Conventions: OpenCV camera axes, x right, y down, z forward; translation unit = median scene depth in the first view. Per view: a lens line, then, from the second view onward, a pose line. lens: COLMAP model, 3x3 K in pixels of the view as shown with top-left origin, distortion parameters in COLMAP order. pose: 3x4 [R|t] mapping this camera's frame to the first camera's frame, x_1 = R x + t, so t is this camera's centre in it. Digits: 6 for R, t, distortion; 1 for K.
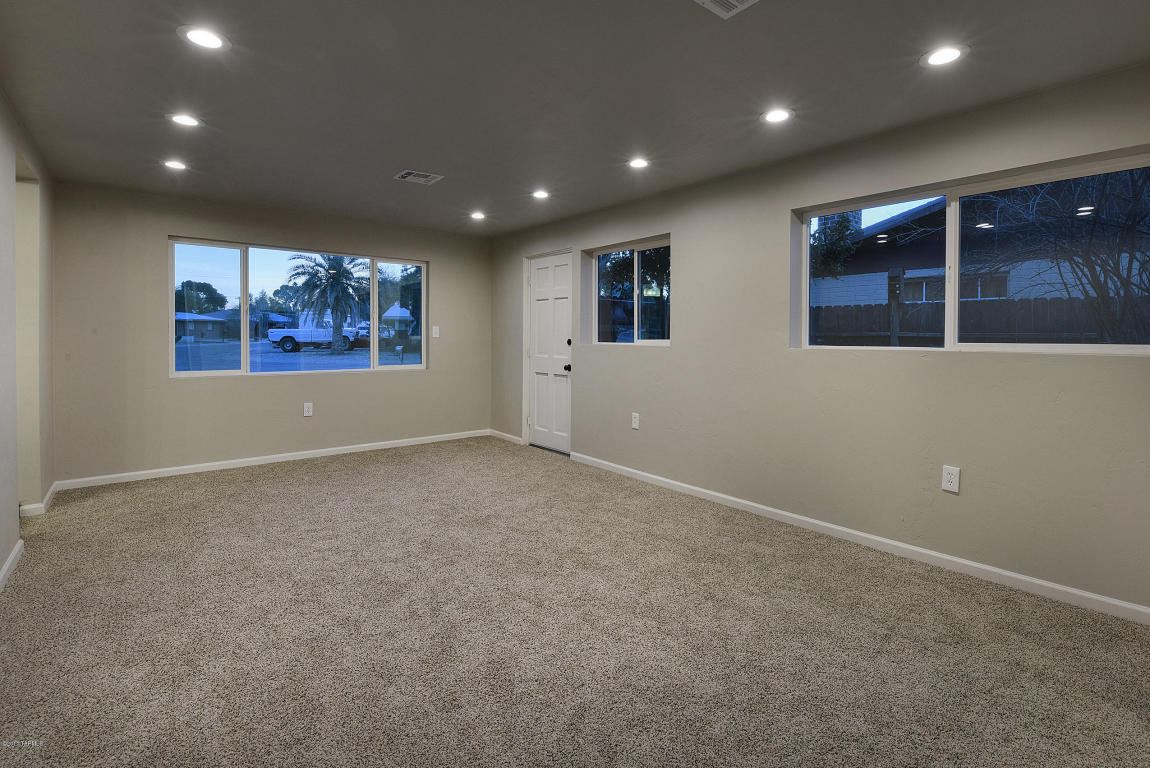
lens RADIAL K [[516.0, 0, 581.1], [0, 516.0, 357.1], [0, 0, 1]] dist [-0.011046, -0.000998]
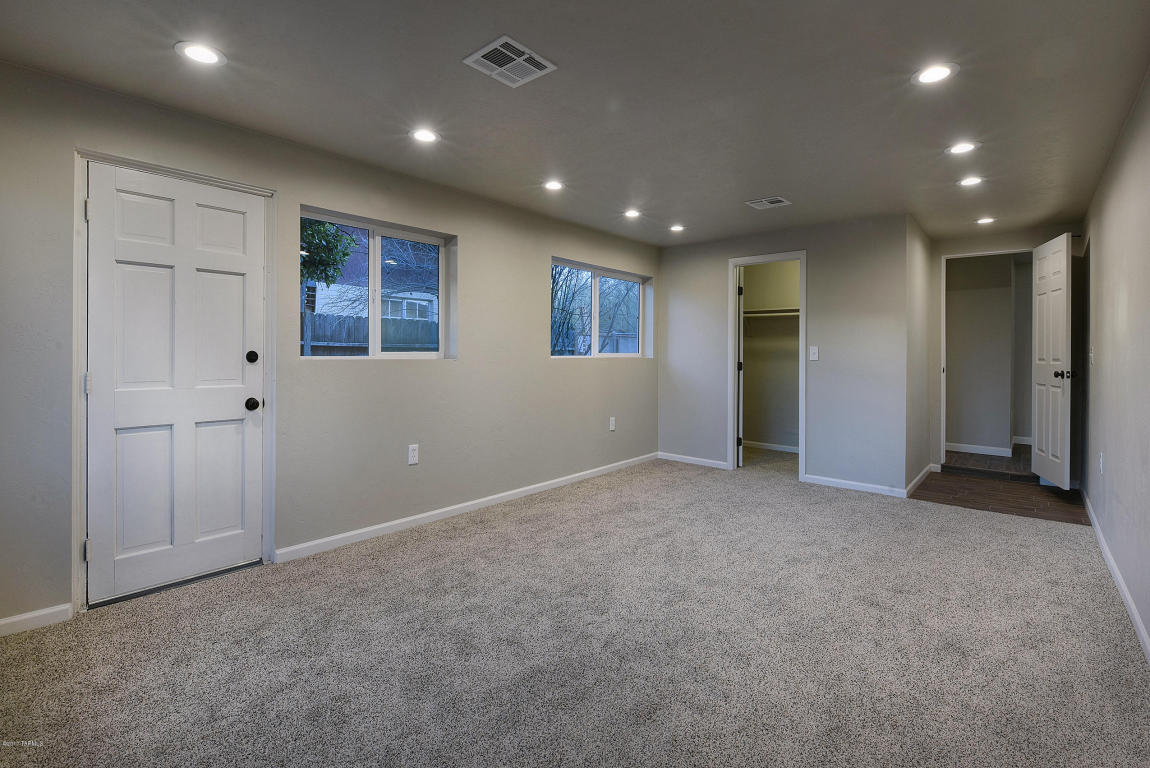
lens RADIAL K [[516.0, 0, 581.1], [0, 516.0, 357.1], [0, 0, 1]] dist [-0.011046, -0.000998]
pose [[-0.143172, -0.018648, 0.989522, -0.613546], [0.028171, 0.999341, 0.022909, -0.031707], [-0.989297, 0.031156, -0.142553, 0.733484]]
